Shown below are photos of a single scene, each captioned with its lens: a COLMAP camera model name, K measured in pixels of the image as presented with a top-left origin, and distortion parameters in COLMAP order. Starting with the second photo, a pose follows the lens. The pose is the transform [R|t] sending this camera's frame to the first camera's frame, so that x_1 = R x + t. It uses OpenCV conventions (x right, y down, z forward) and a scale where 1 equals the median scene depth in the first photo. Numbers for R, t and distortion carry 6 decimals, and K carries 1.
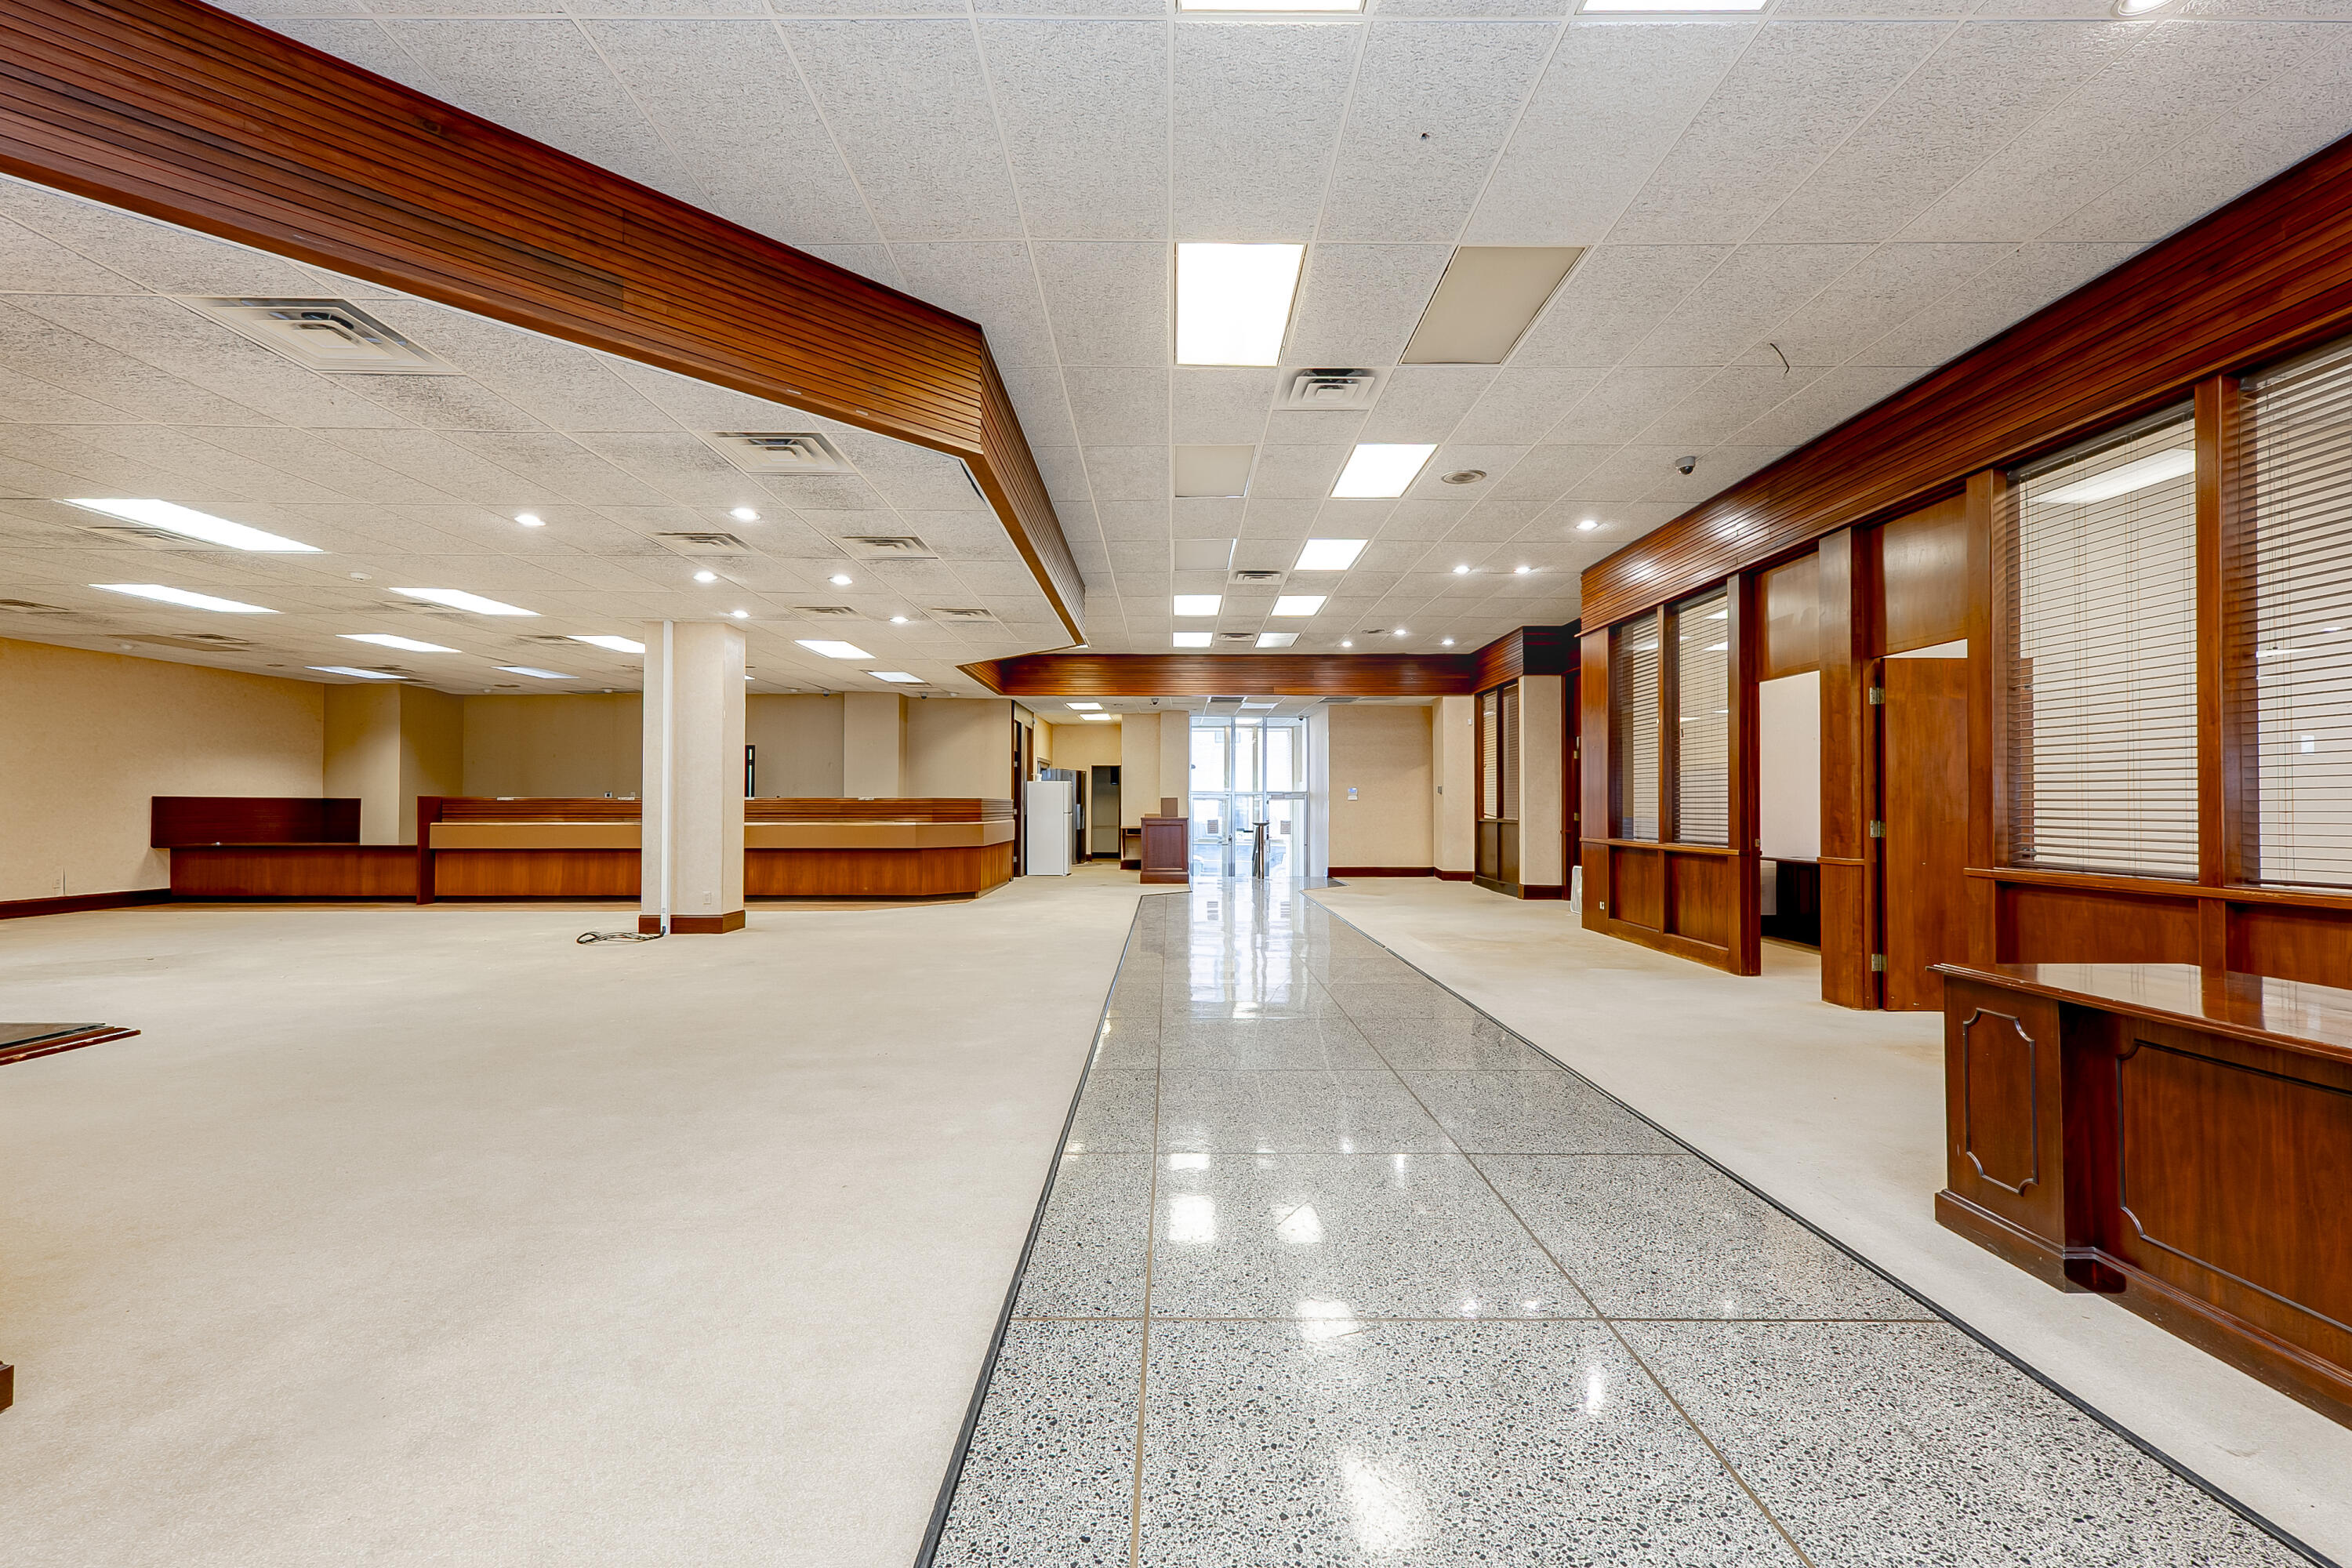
lens RADIAL K [[1017.2, 0, 1167.7], [0, 1017.2, 793.6], [0, 0, 1]] dist [-0.000740, -0.000217]
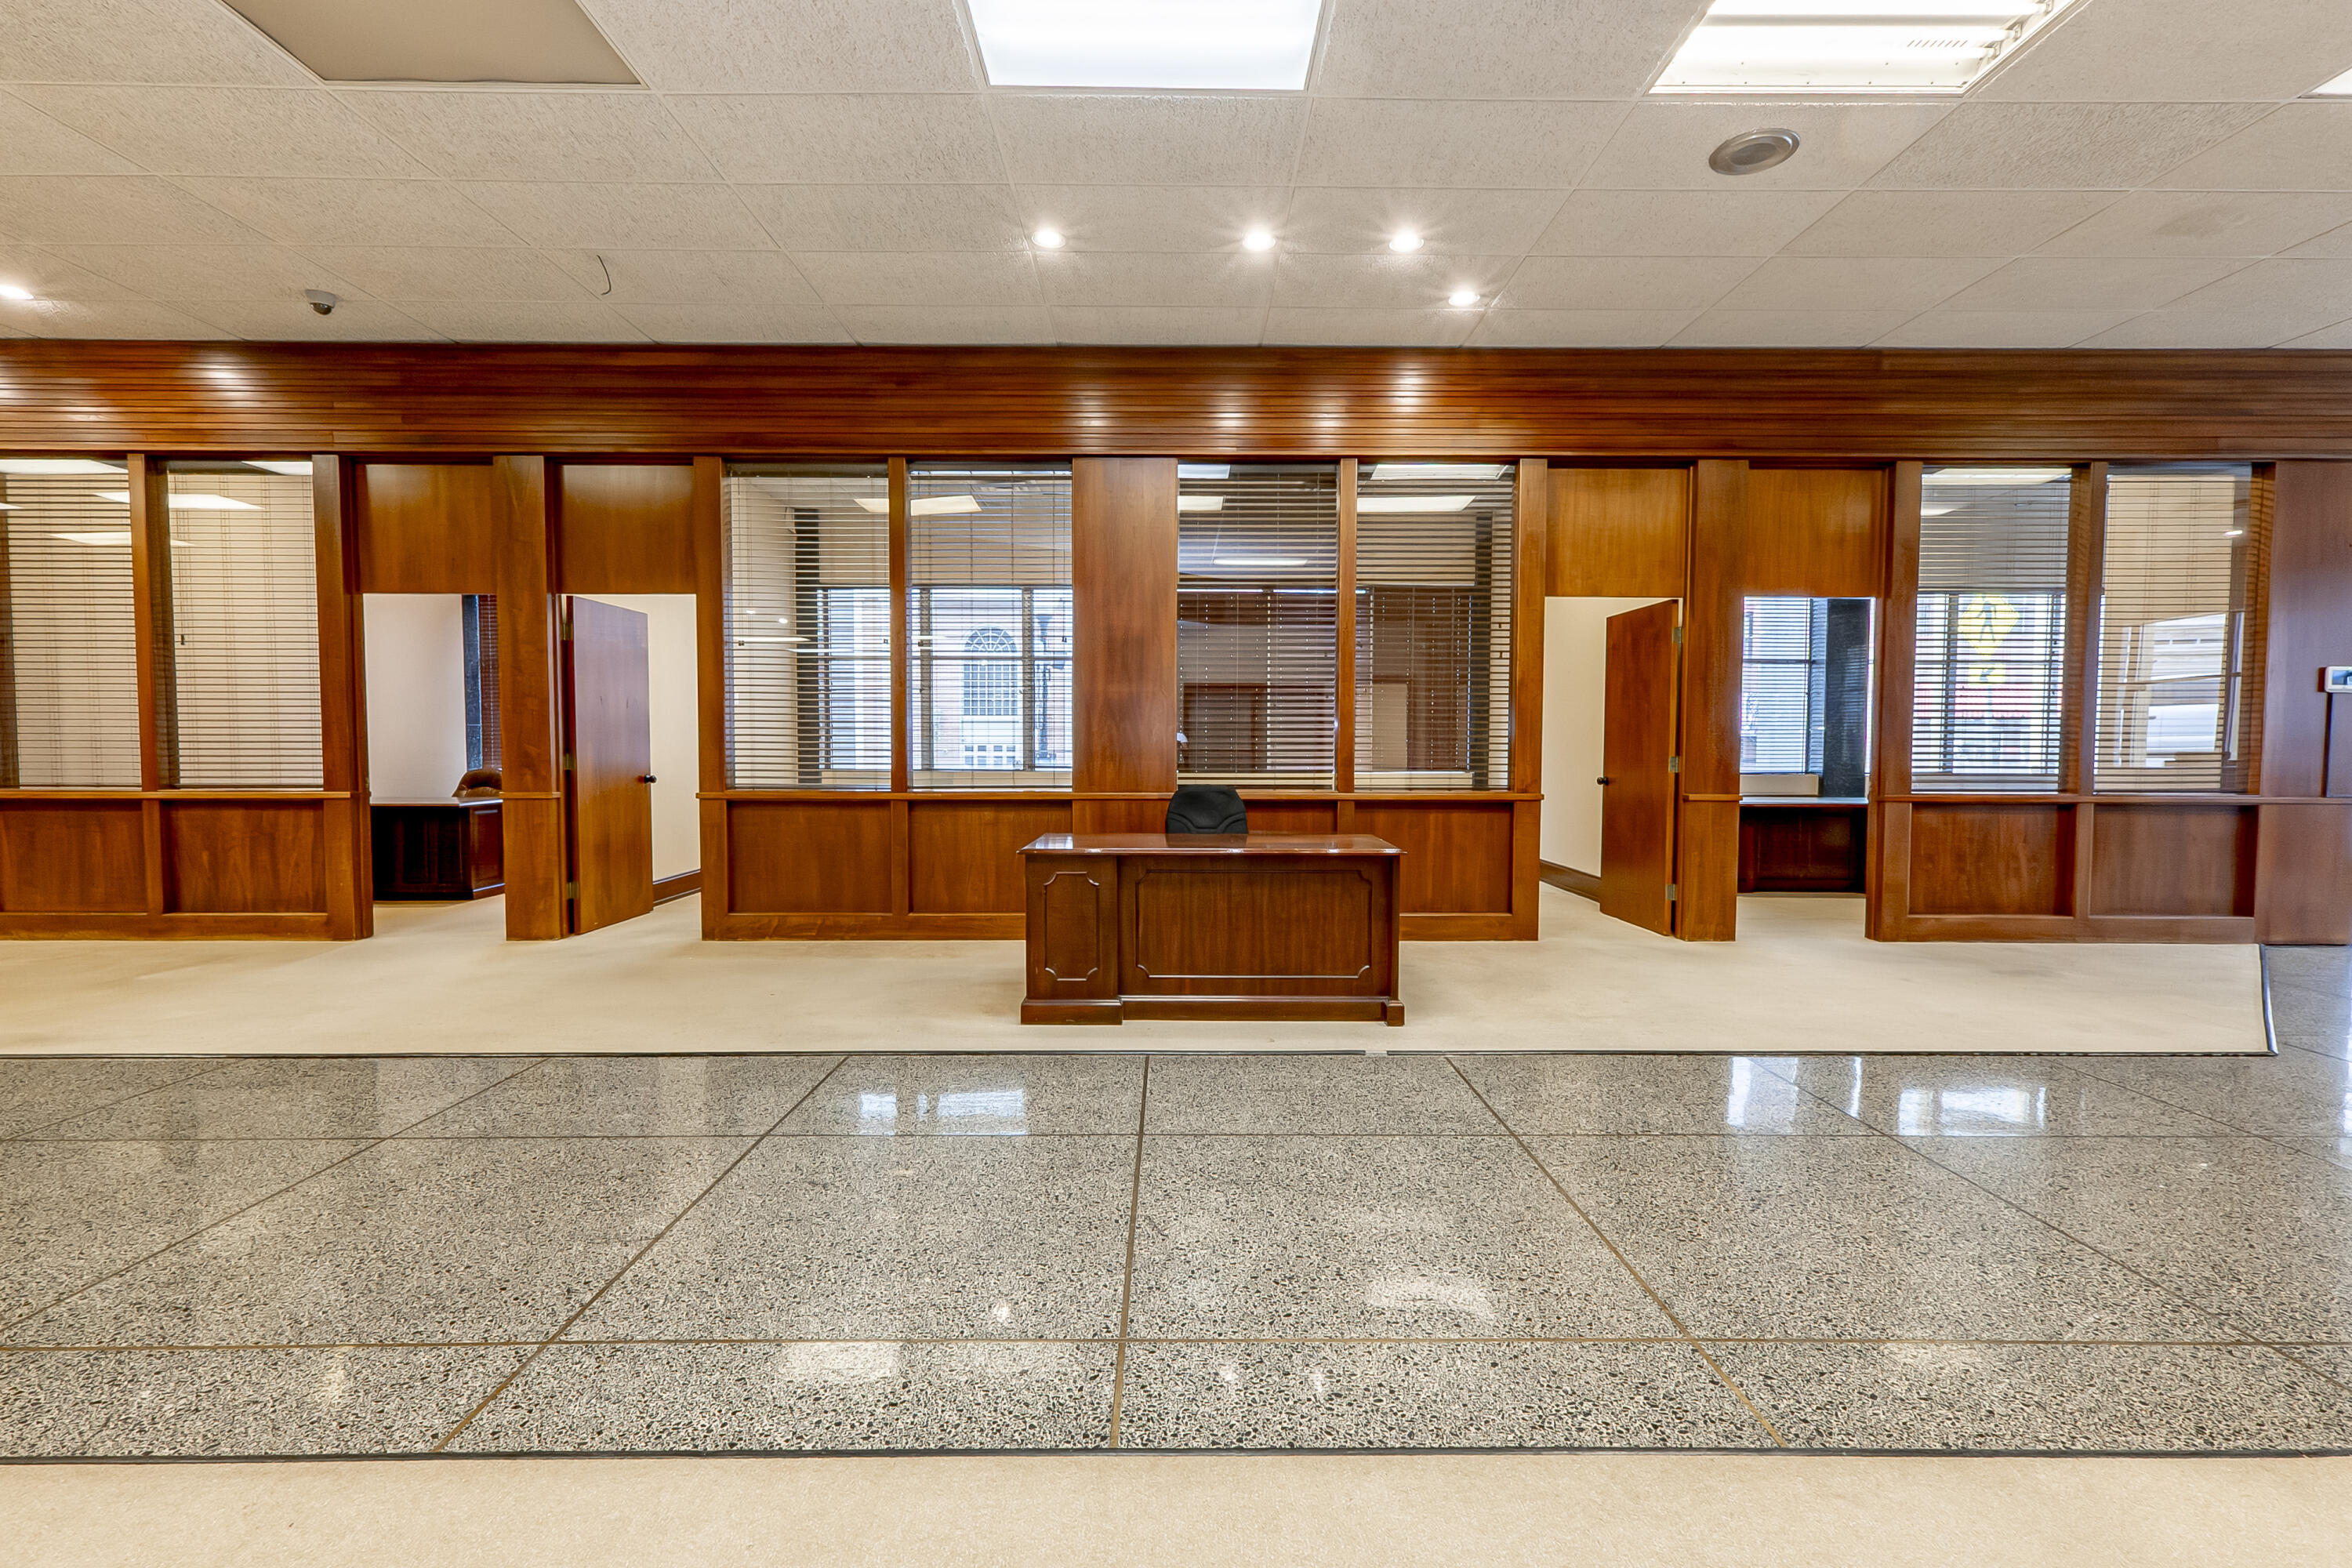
lens RADIAL K [[1032.4, 0, 1176.0], [0, 1032.4, 784.0], [0, 0, 1]] dist [0.006031, 0.000287]
pose [[-0.014683, -0.038758, 0.999141, -0.520458], [-0.014626, 0.999150, 0.038543, 0.011252], [-0.999785, -0.014047, -0.015237, 0.586185]]
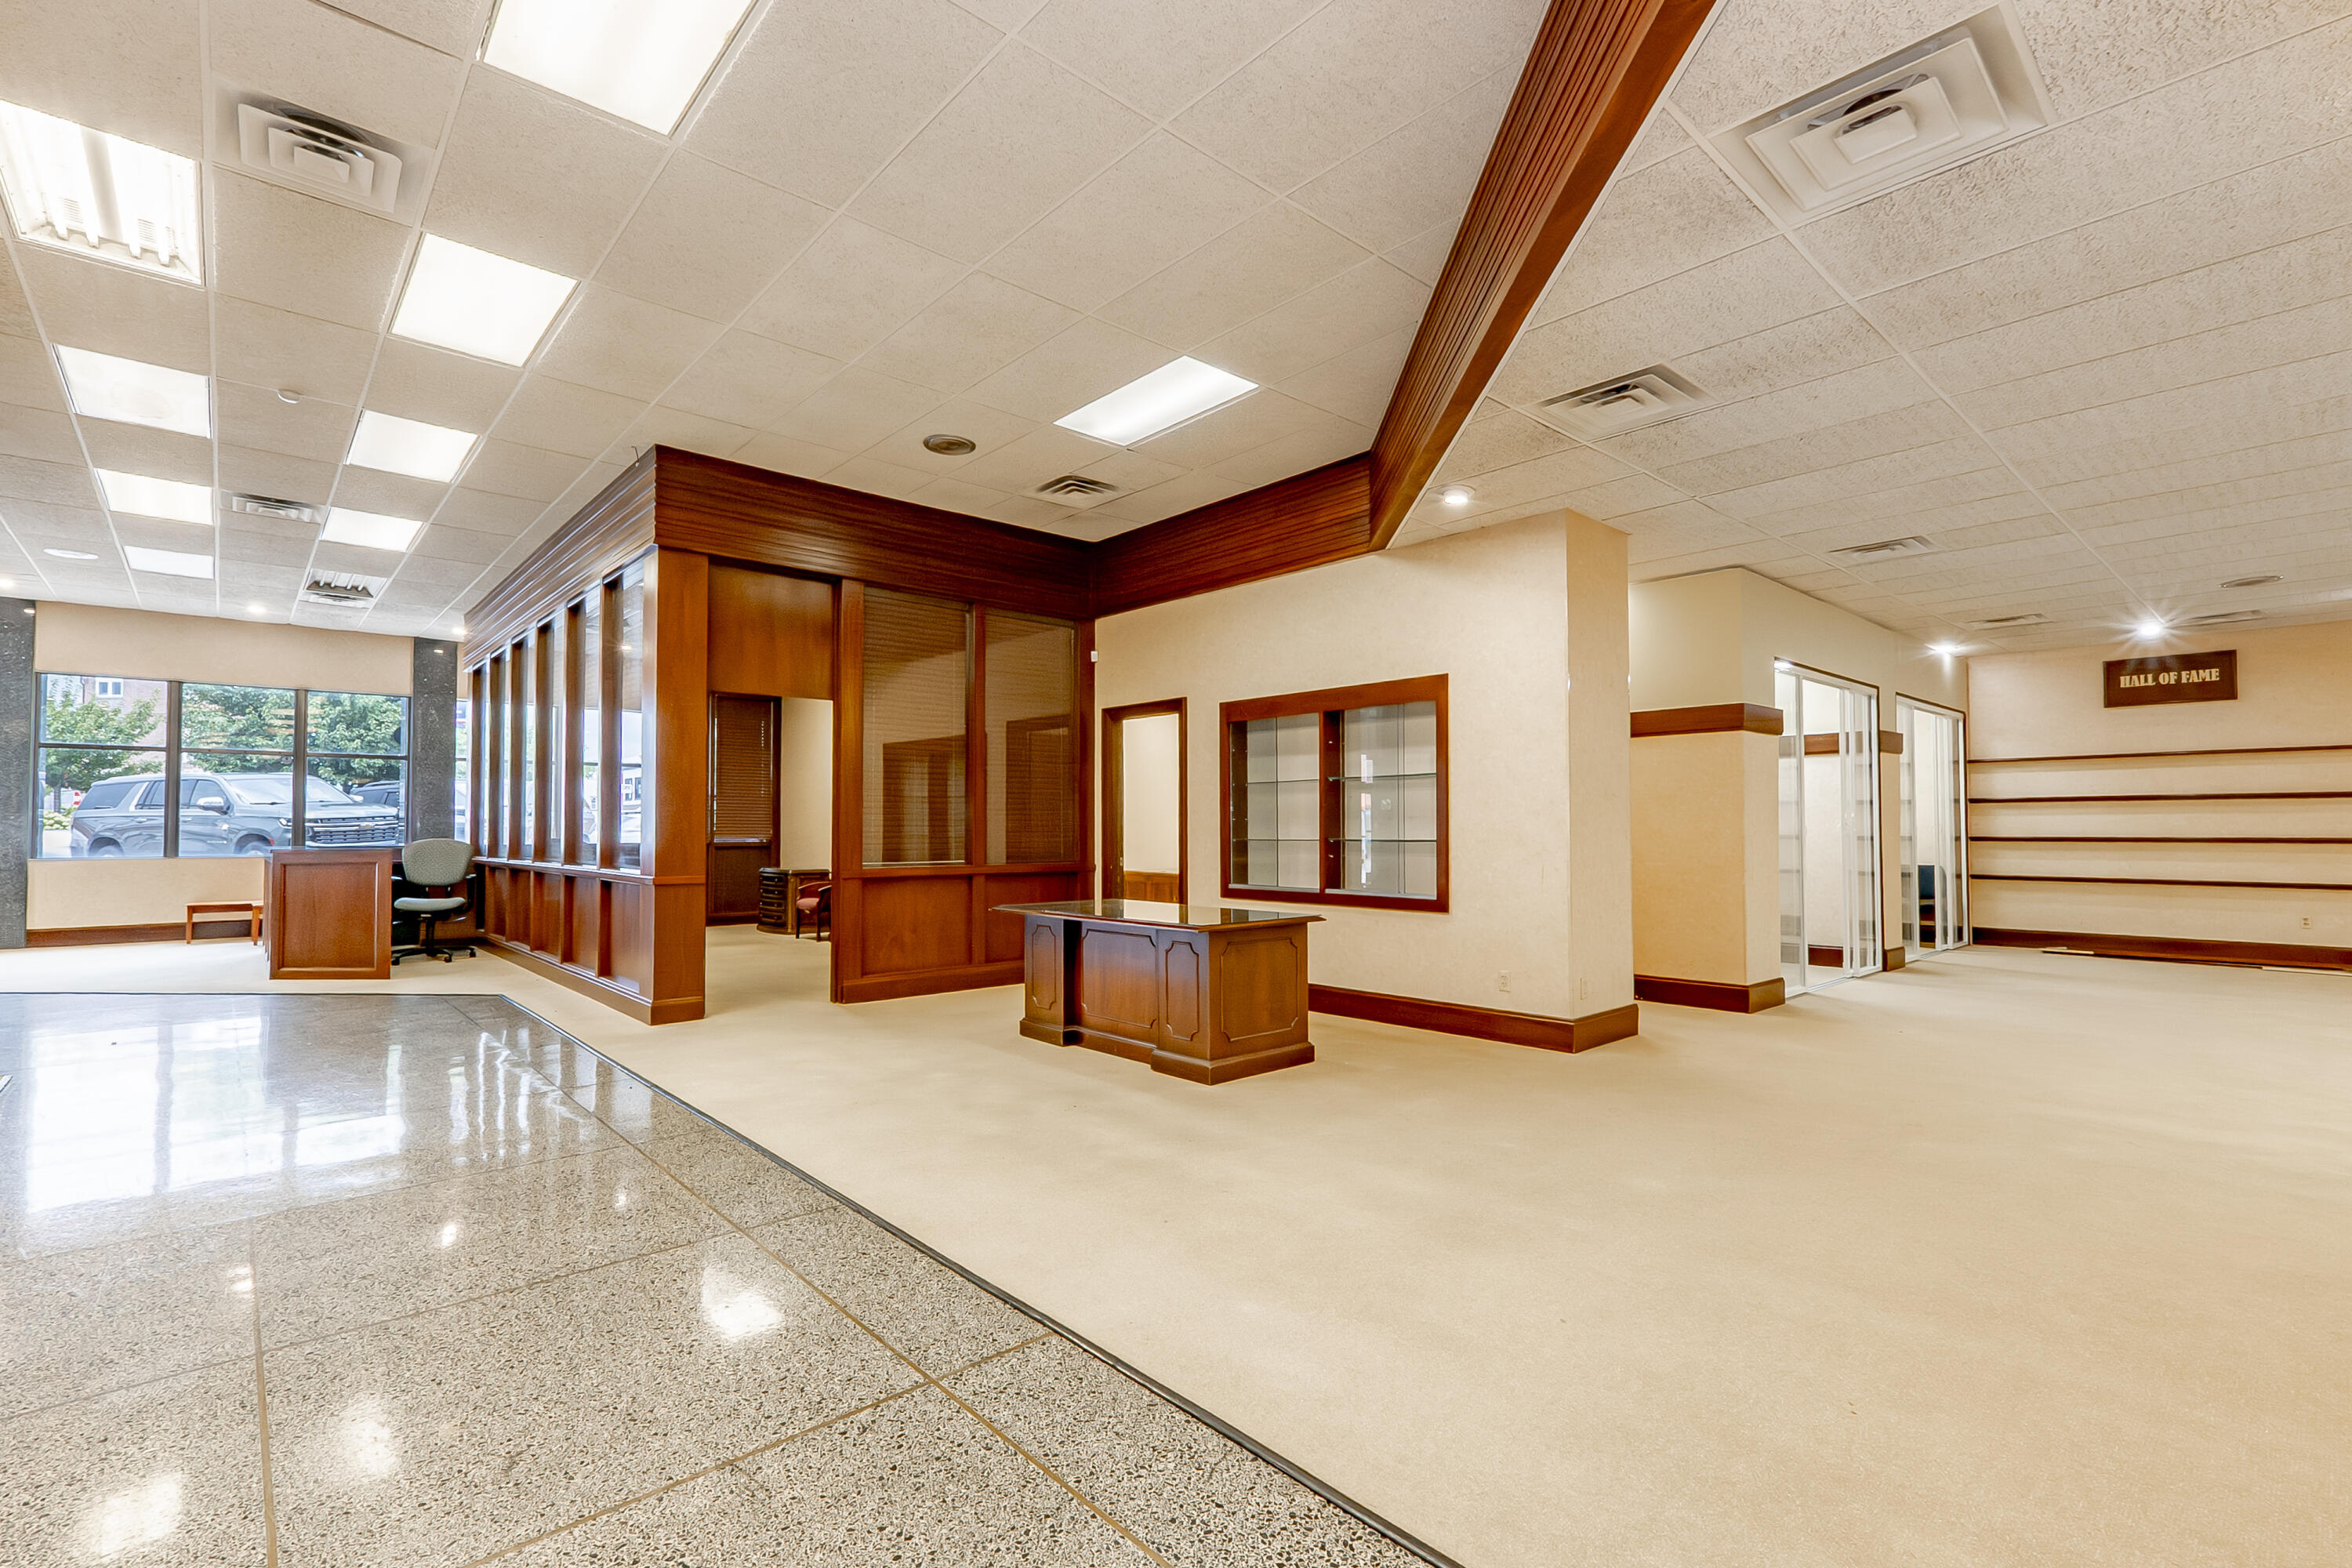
lens RADIAL K [[1032.4, 0, 1176.0], [0, 1032.4, 784.0], [0, 0, 1]] dist [0.006031, 0.000287]
pose [[-0.733464, -0.026162, -0.679225, 0.284381], [0.008327, 0.998838, -0.047465, 0.015382], [0.679677, -0.040470, -0.732394, 1.405384]]
